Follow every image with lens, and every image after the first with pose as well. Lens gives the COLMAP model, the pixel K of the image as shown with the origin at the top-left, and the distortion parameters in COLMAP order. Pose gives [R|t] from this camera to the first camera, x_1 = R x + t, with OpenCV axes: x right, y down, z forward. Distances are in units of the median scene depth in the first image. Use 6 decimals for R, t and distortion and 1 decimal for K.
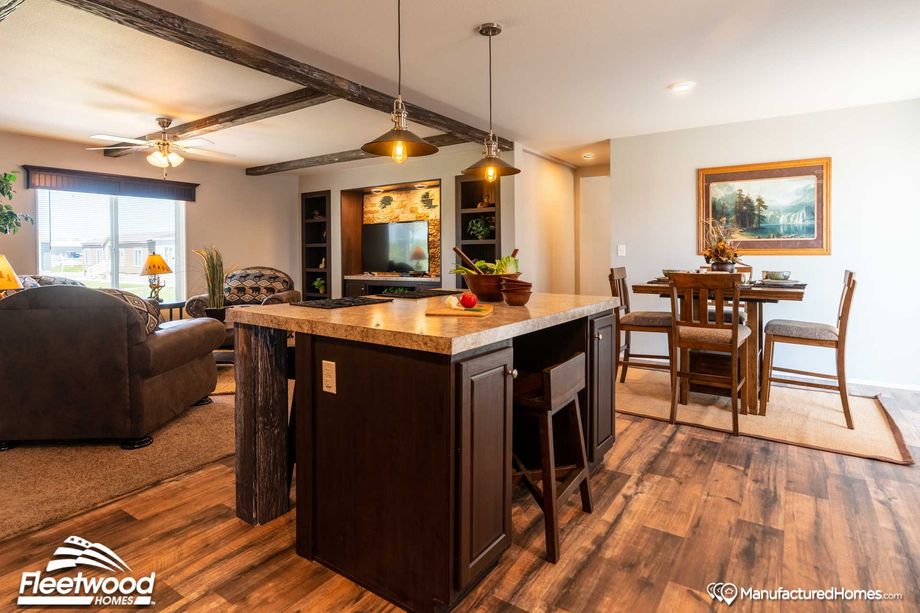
lens RADIAL K [[504.0, 0, 452.6], [0, 504.0, 254.9], [0, 0, 1]] dist [-0.002092, 0.001277]
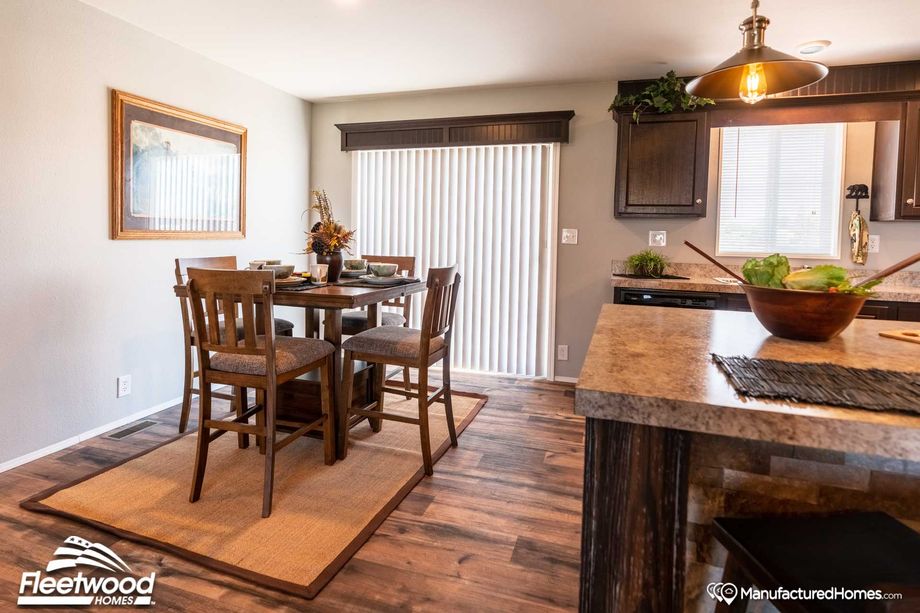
lens RADIAL K [[498.1, 0, 464.1], [0, 498.1, 254.3], [0, 0, 1]] dist [-0.006247, -0.000516]
pose [[-0.285388, -0.035649, 0.957749, -0.180826], [-0.008567, 0.999363, 0.034645, -0.005945], [-0.958374, 0.001683, -0.285512, 0.809757]]
